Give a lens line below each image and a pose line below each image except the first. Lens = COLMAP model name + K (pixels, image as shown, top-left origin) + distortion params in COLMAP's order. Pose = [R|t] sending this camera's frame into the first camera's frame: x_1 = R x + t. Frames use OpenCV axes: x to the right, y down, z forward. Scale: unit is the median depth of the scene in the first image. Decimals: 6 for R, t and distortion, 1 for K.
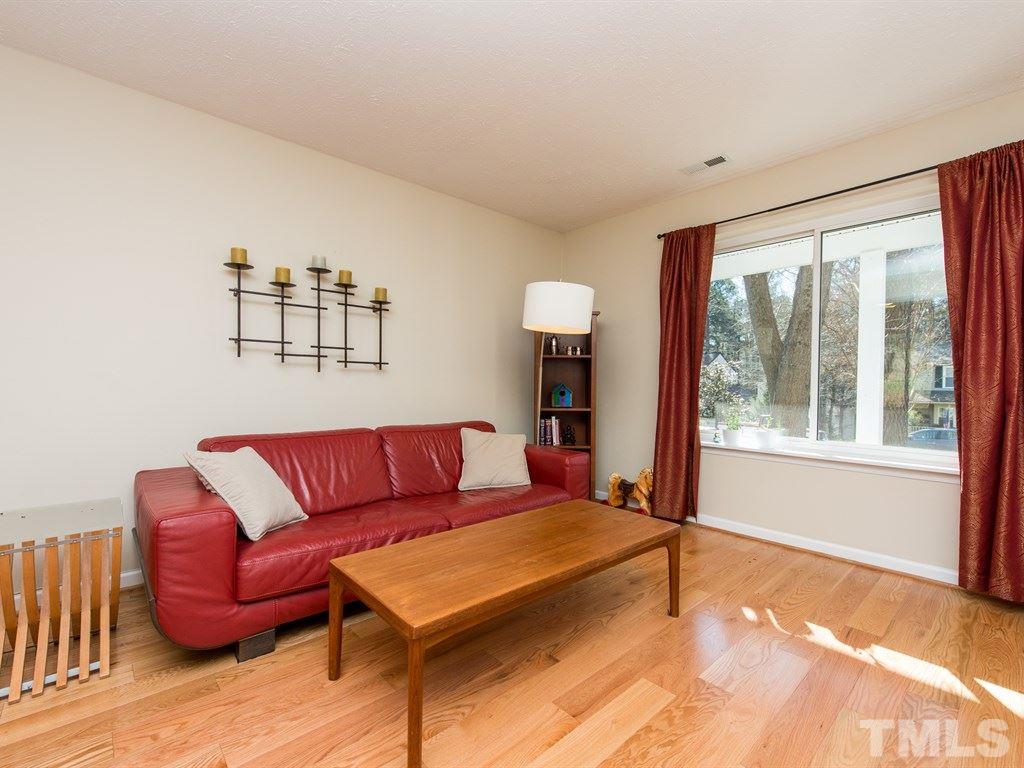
lens RADIAL K [[464.9, 0, 505.3], [0, 464.9, 386.7], [0, 0, 1]] dist [0.019682, 0.000211]
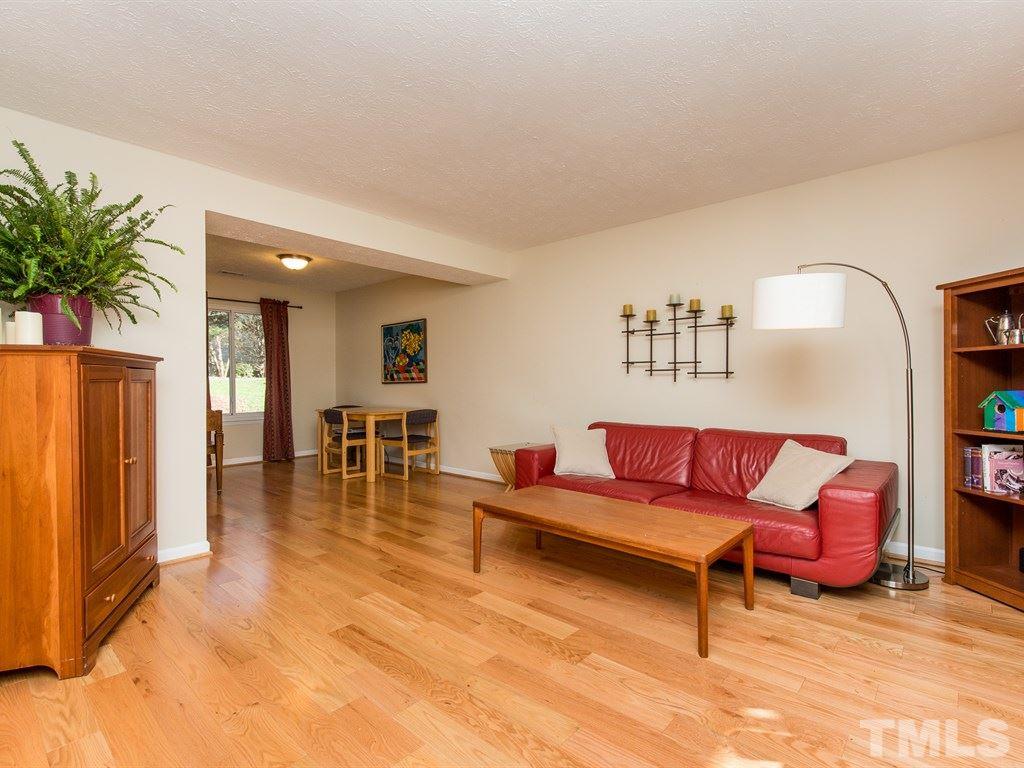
lens RADIAL K [[464.9, 0, 505.8], [0, 464.9, 383.0], [0, 0, 1]] dist [0.019682, 0.000211]
pose [[0.122165, -0.009545, -0.992464, 0.849554], [-0.004304, 0.999939, -0.010147, -0.012507], [0.992500, 0.005511, 0.122117, 0.364110]]
